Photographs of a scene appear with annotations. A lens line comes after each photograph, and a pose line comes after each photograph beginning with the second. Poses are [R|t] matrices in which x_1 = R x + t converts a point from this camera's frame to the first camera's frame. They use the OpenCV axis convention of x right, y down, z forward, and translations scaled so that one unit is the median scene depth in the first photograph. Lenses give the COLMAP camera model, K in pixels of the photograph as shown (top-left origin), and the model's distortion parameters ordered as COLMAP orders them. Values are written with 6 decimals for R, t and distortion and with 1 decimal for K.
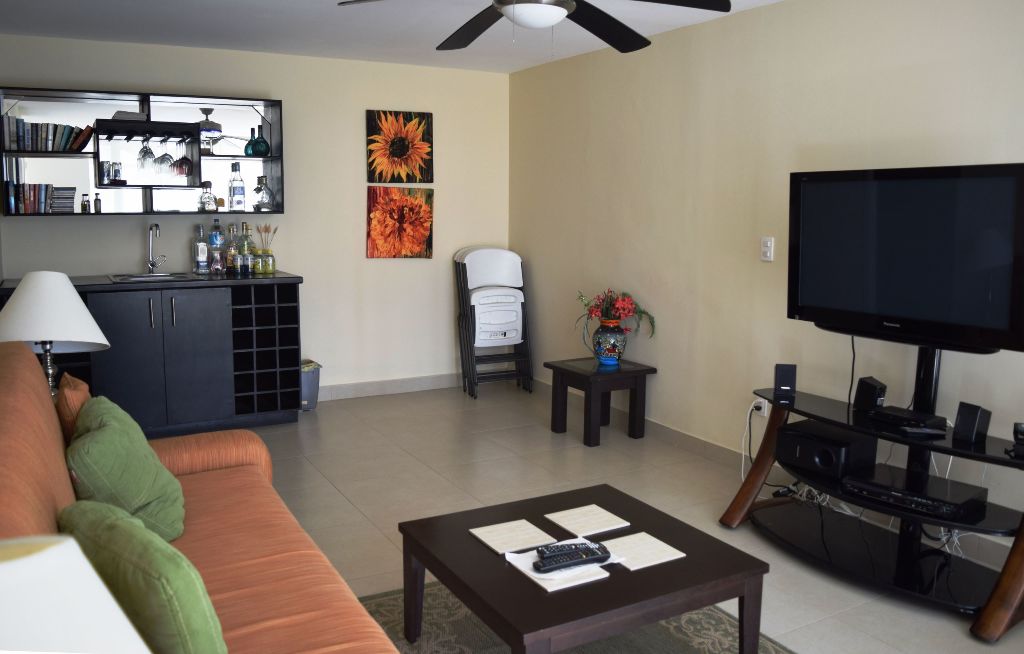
lens RADIAL K [[830.9, 0, 513.4], [0, 830.9, 316.1], [0, 0, 1]] dist [-0.076225, 0.000650]
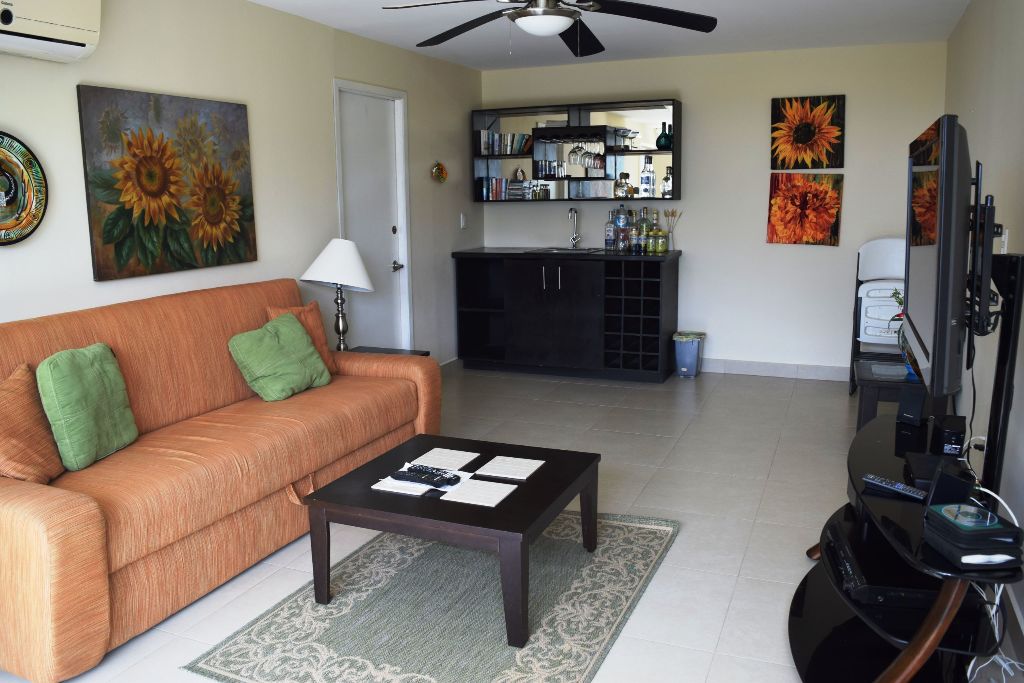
lens RADIAL K [[811.3, 0, 512.0], [0, 811.3, 341.5], [0, 0, 1]] dist [-0.101536, 0.039266]
pose [[0.612740, 0.127272, -0.779969, 0.428758], [-0.083223, 0.991851, 0.096467, -0.018098], [0.785890, 0.005803, 0.618339, 0.131029]]
